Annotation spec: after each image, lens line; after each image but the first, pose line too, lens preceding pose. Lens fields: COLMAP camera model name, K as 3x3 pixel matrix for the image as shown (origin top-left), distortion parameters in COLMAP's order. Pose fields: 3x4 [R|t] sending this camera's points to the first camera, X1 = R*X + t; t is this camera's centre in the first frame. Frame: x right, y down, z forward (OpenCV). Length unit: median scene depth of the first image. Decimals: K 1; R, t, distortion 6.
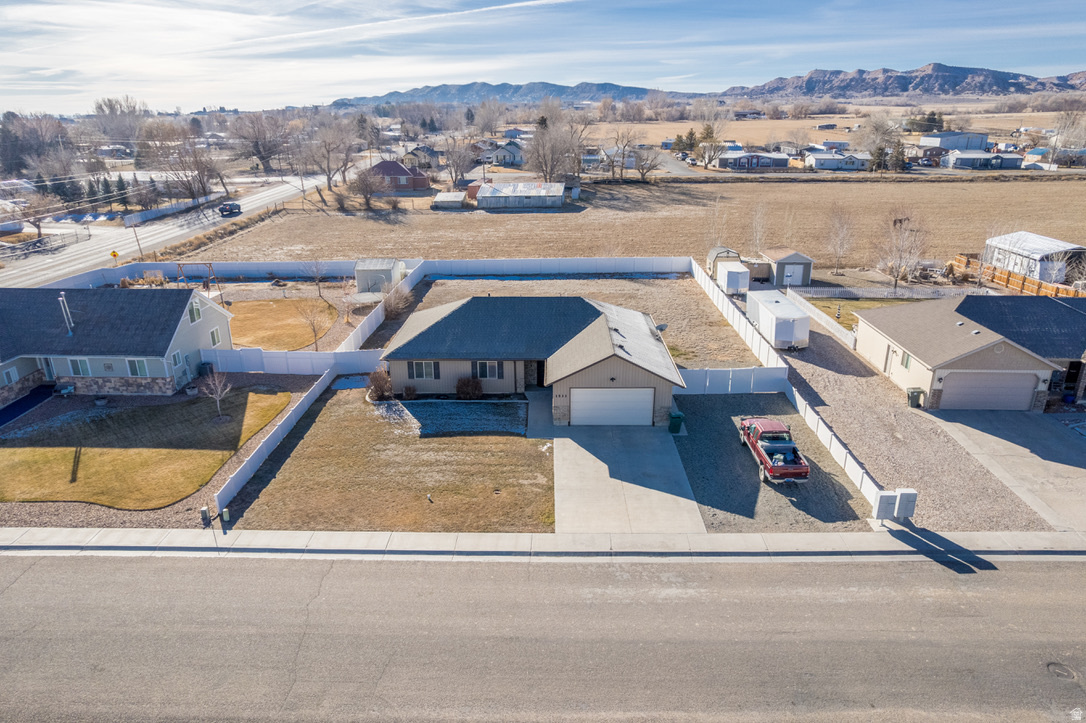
lens RADIAL K [[703.3, 0, 546.5], [0, 703.3, 367.1], [0, 0, 1]] dist [-0.074429, 0.072916]
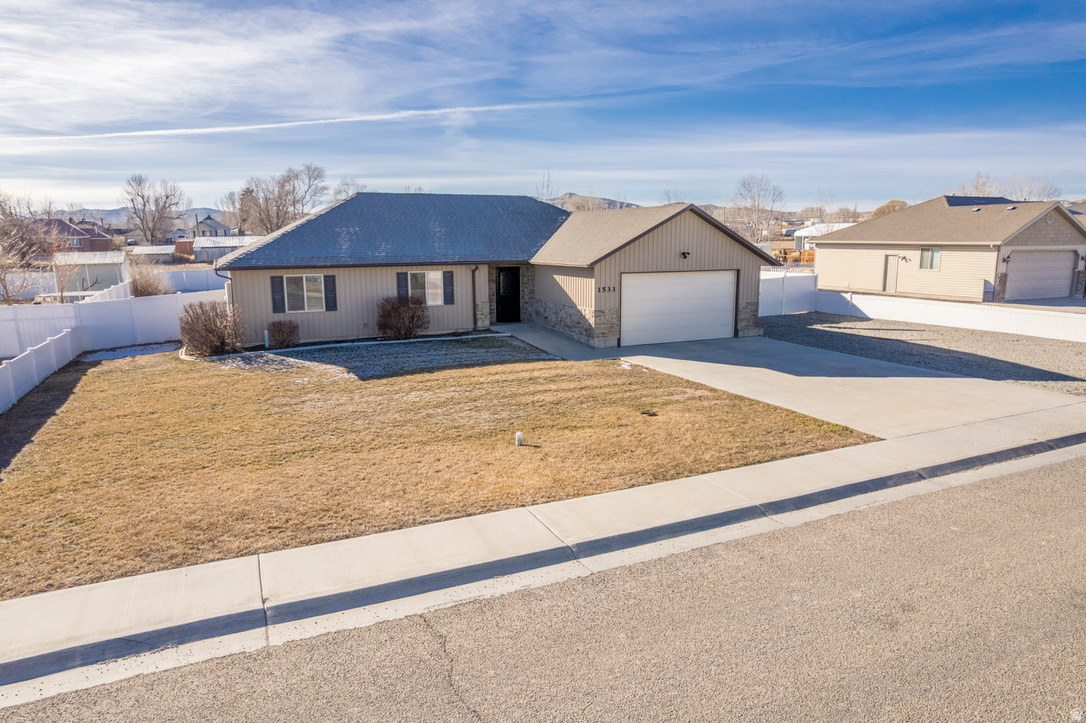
lens RADIAL K [[695.1, 0, 546.0], [0, 695.1, 366.0], [0, 0, 1]] dist [-0.077827, 0.074712]
pose [[0.899540, -0.080633, 0.429332, -0.236397], [0.151710, 0.979308, -0.133940, 0.149937], [-0.409649, 0.185618, 0.893159, 0.488532]]
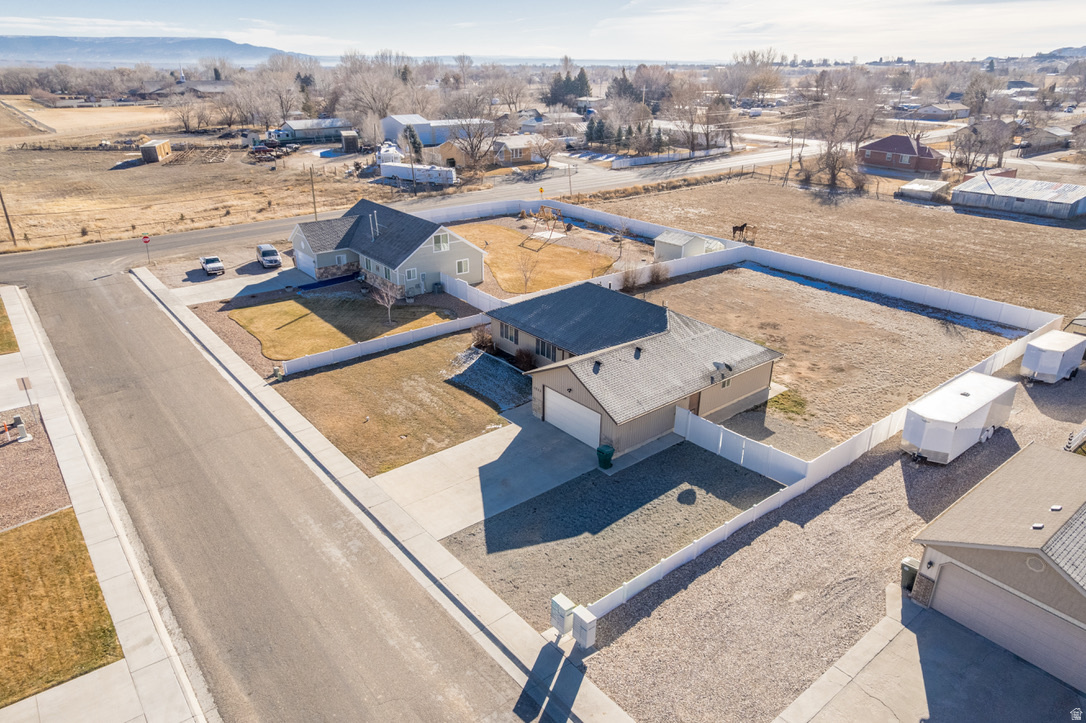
lens RADIAL K [[715.7, 0, 544.7], [0, 715.7, 364.0], [0, 0, 1]] dist [-0.074158, 0.060641]
pose [[0.648925, 0.310841, -0.694460, 0.670385], [-0.273351, 0.947046, 0.168471, -0.156398], [0.710053, 0.080506, 0.699531, 0.244947]]
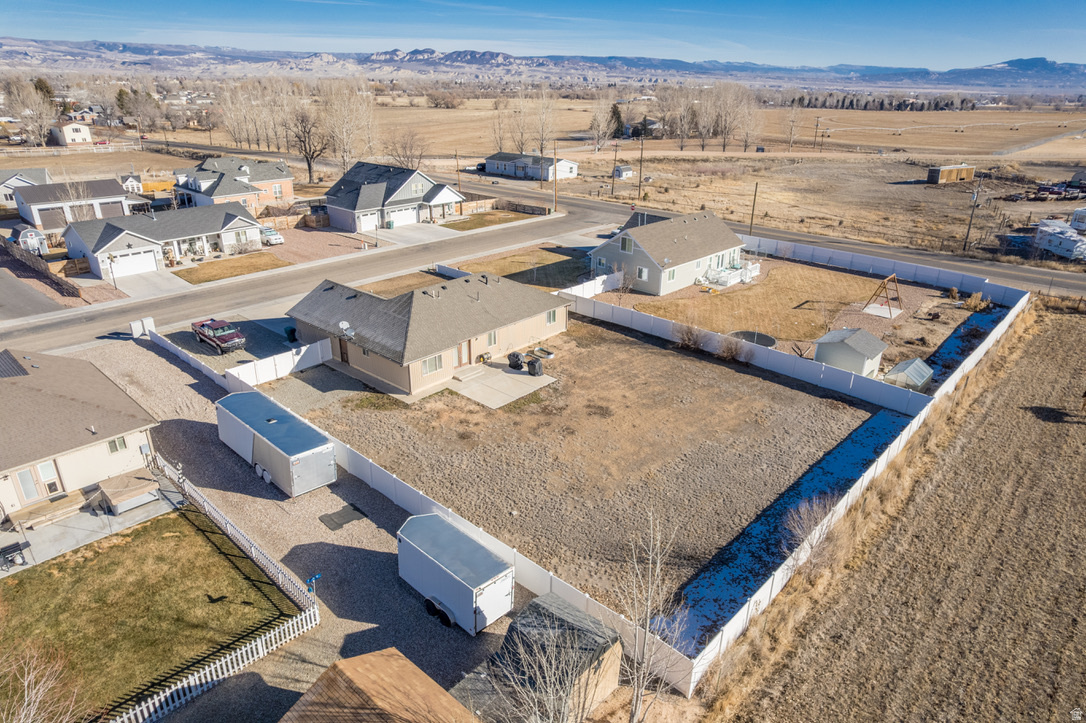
lens RADIAL K [[695.1, 0, 546.0], [0, 695.1, 366.0], [0, 0, 1]] dist [-0.077827, 0.074712]
pose [[-0.657940, 0.291679, -0.694289, 0.754605], [-0.264987, 0.773314, 0.575992, -0.741455], [0.704909, 0.562946, -0.431504, 1.807462]]
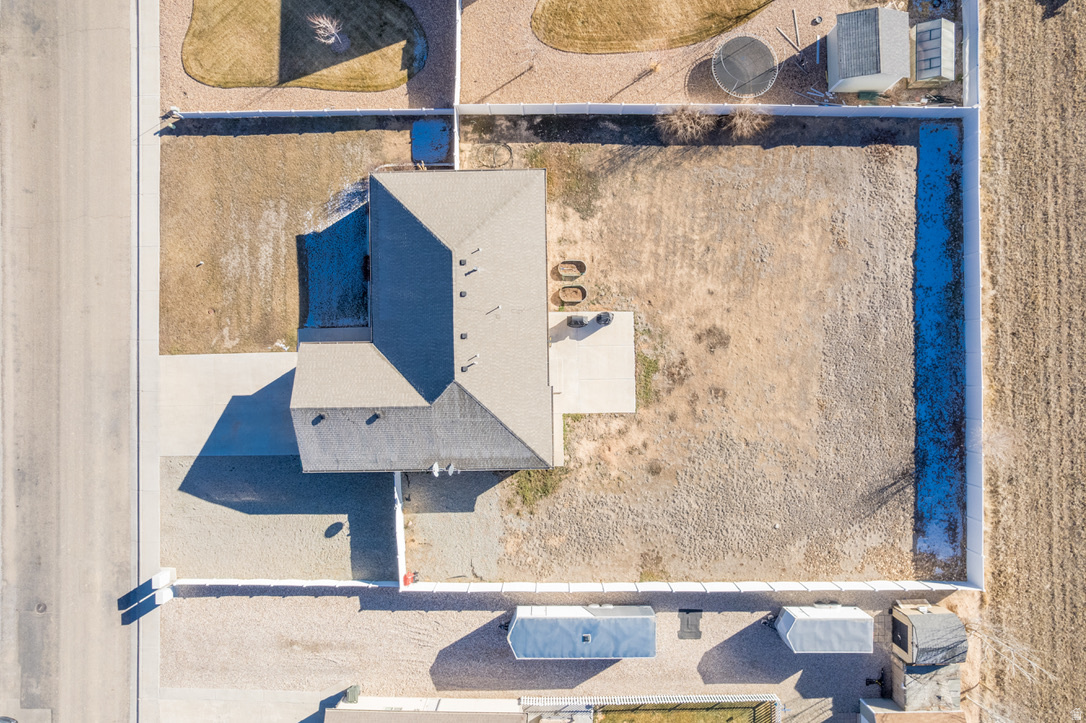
lens RADIAL K [[699.6, 0, 546.9], [0, 699.6, 365.5], [0, 0, 1]] dist [-0.076773, 0.073618]
pose [[0.024527, 0.999667, 0.008013, 0.029459], [-0.334553, 0.000655, 0.942377, -0.988215], [0.942058, -0.025794, 0.334457, 0.887624]]
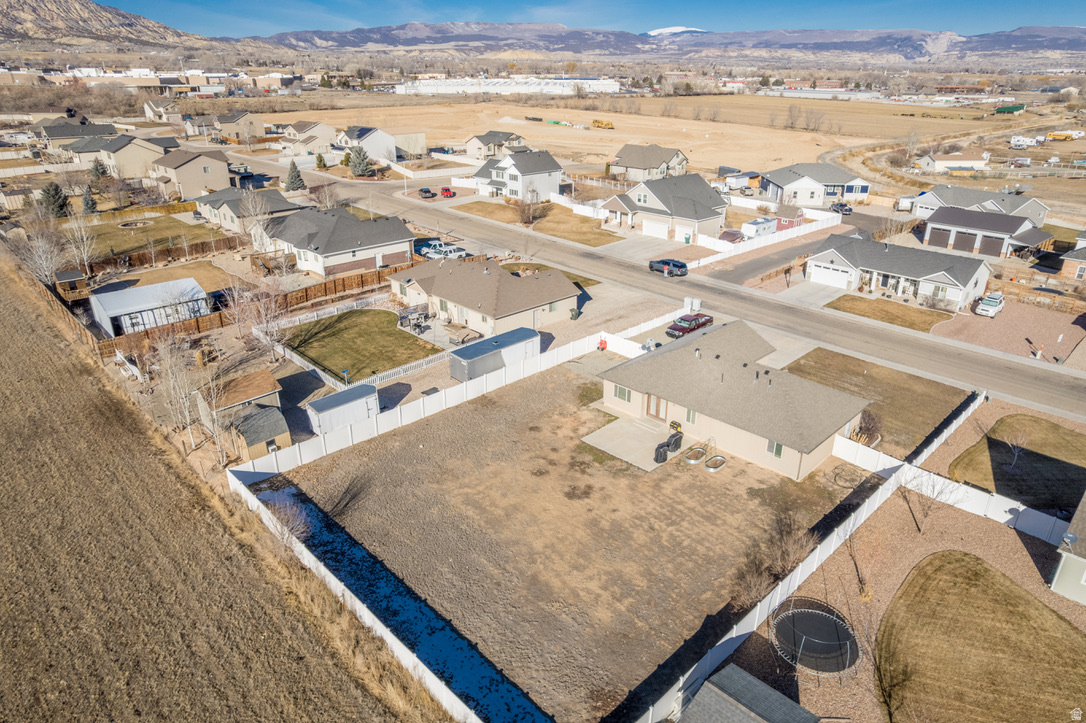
lens RADIAL K [[695.1, 0, 546.0], [0, 695.1, 366.0], [0, 0, 1]] dist [-0.077827, 0.074712]
pose [[-0.712361, -0.277287, 0.644712, -0.572515], [0.240519, 0.766549, 0.595444, -0.885784], [-0.659312, 0.579237, -0.479367, 1.873181]]
